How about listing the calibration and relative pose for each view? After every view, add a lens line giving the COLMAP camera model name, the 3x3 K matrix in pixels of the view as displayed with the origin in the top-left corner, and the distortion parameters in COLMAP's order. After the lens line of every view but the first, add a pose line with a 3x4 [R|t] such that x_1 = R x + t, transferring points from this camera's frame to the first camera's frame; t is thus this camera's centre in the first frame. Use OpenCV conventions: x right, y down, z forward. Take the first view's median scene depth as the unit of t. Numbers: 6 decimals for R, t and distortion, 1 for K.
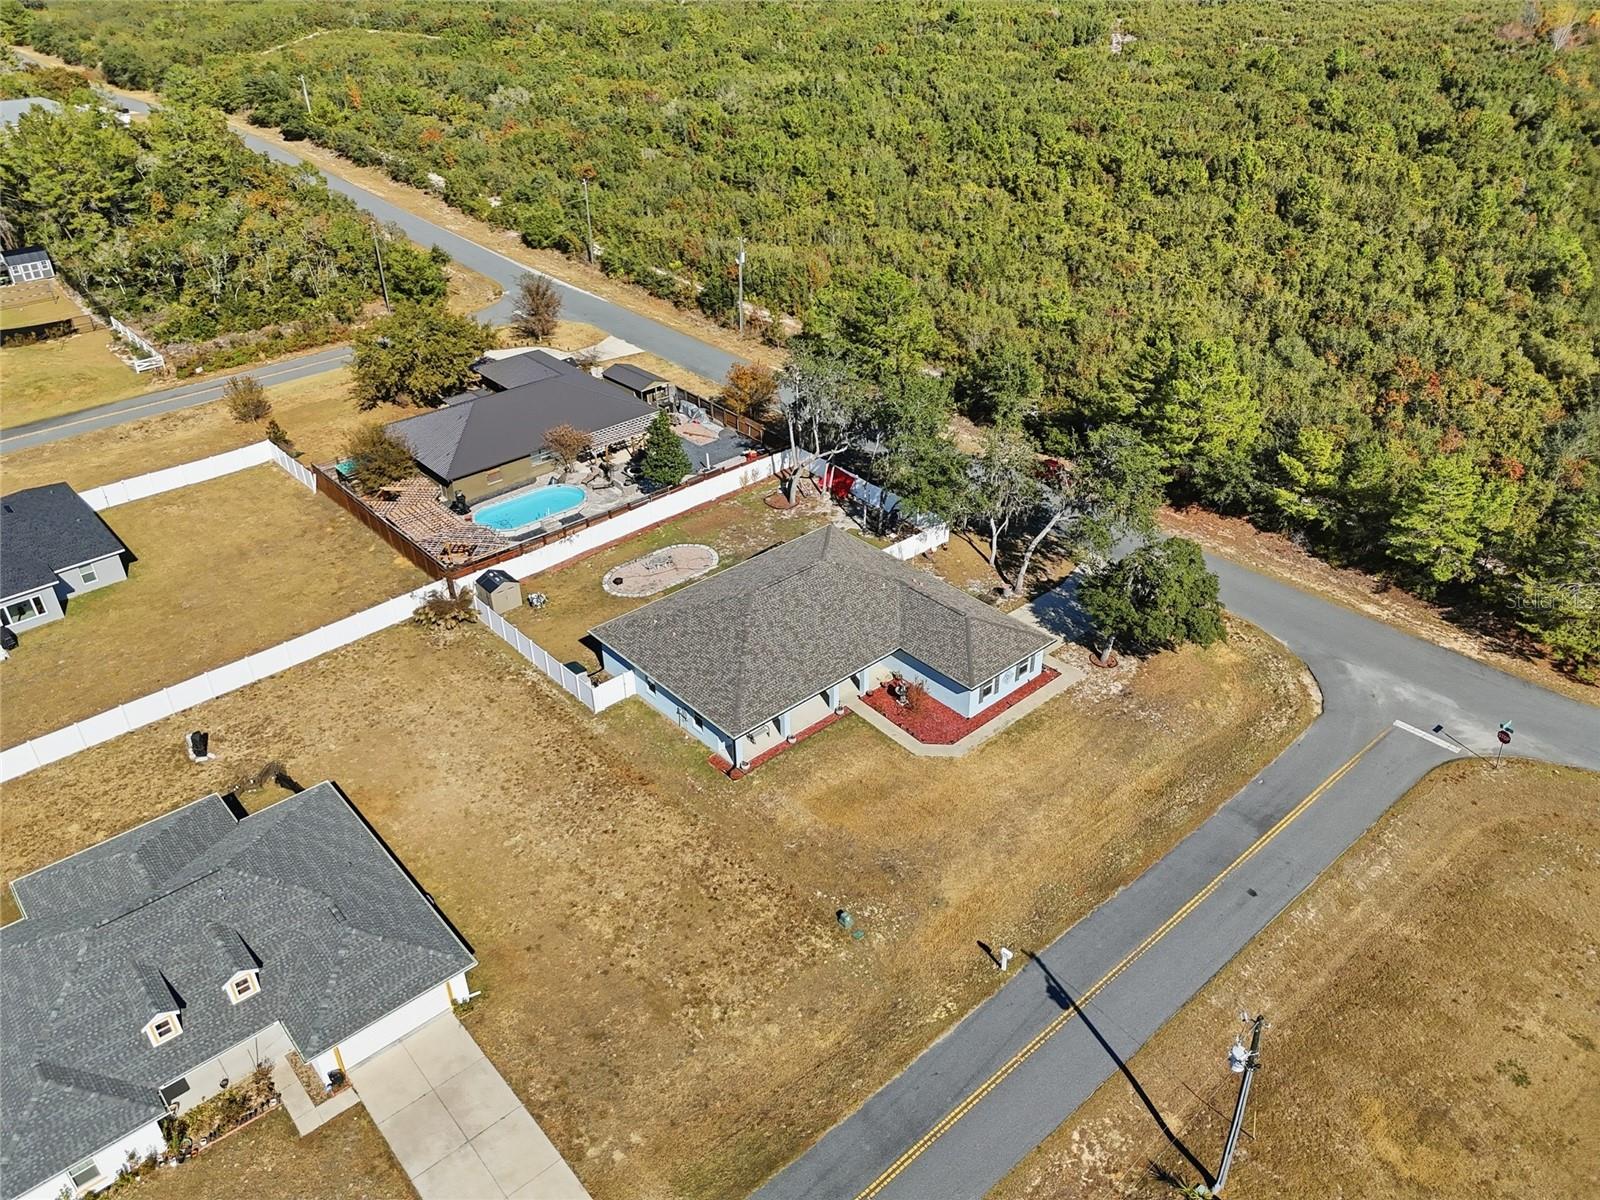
lens RADIAL K [[1173.2, 0, 800.0], [0, 1173.2, 600.0], [0, 0, 1]] dist [0.081644, -0.090828]
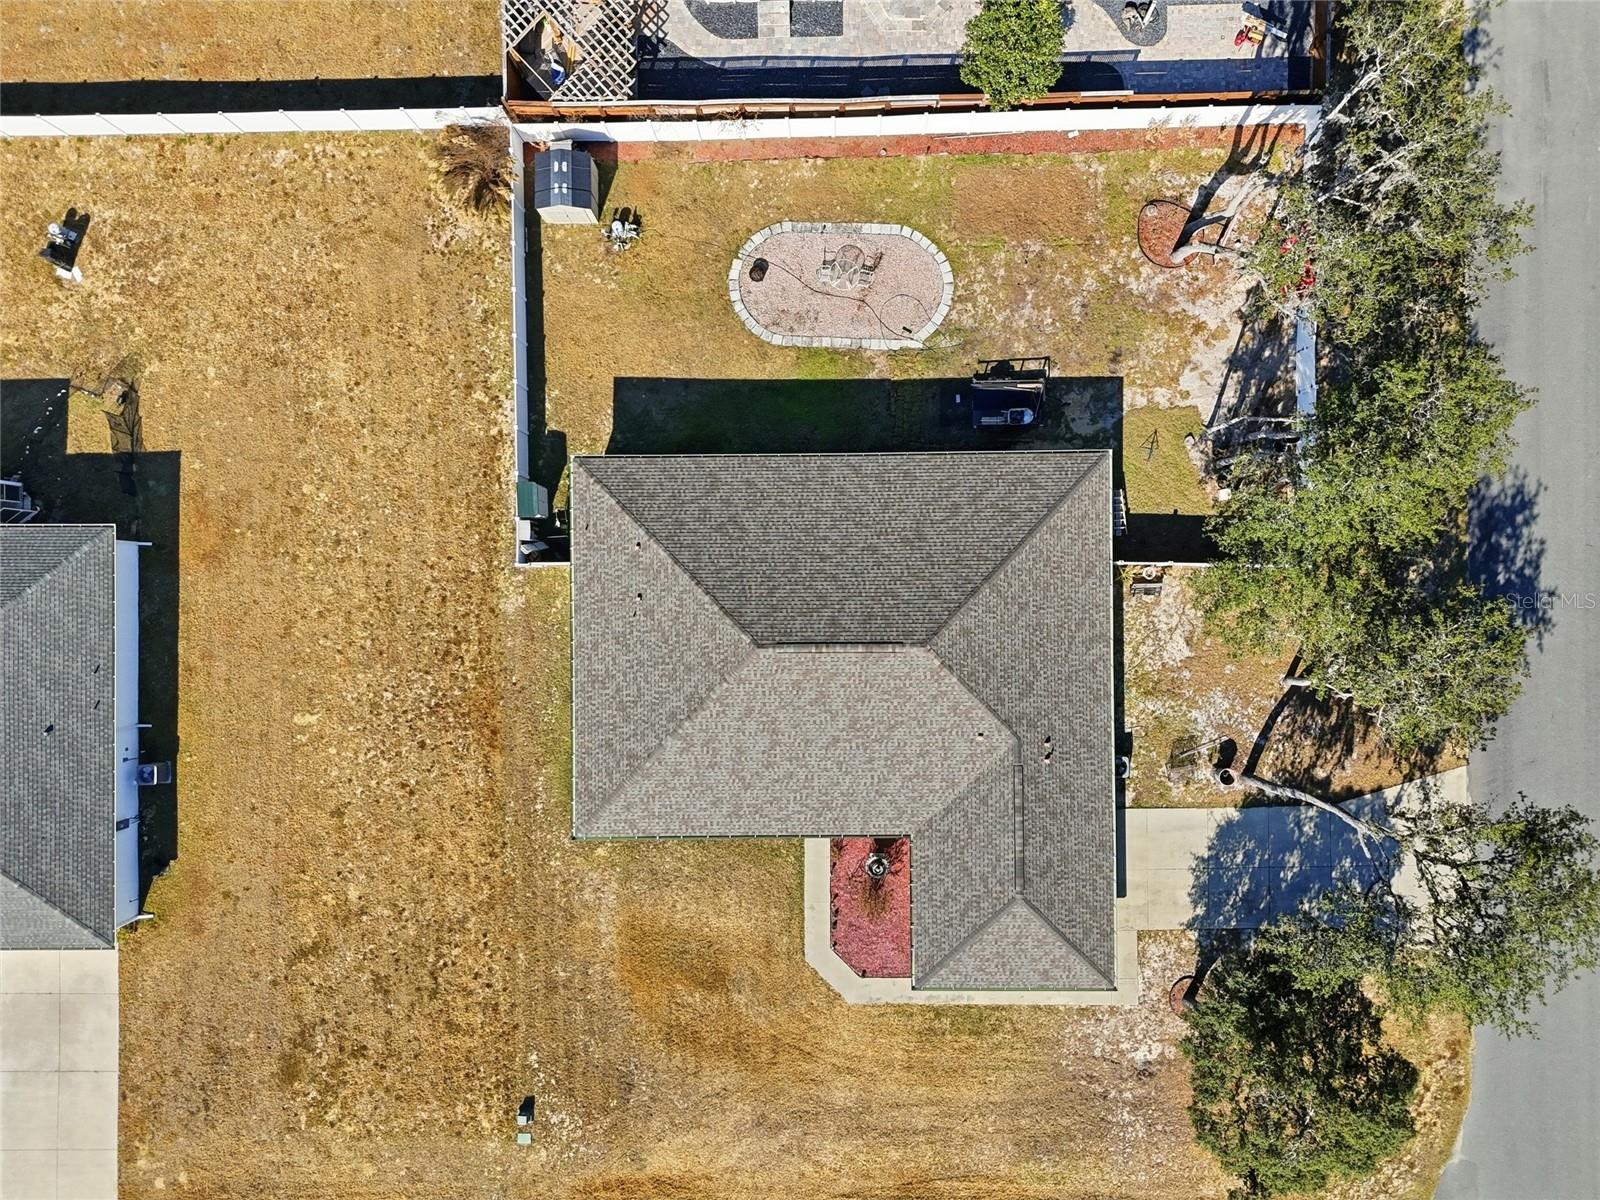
lens RADIAL K [[1173.2, 0, 800.0], [0, 1173.2, 600.0], [0, 0, 1]] dist [0.081644, -0.090828]
pose [[0.756297, 0.654227, -0.000736, -0.043442], [-0.339610, 0.393556, 0.854271, -0.545469], [0.559177, -0.645833, 0.519828, 0.749118]]
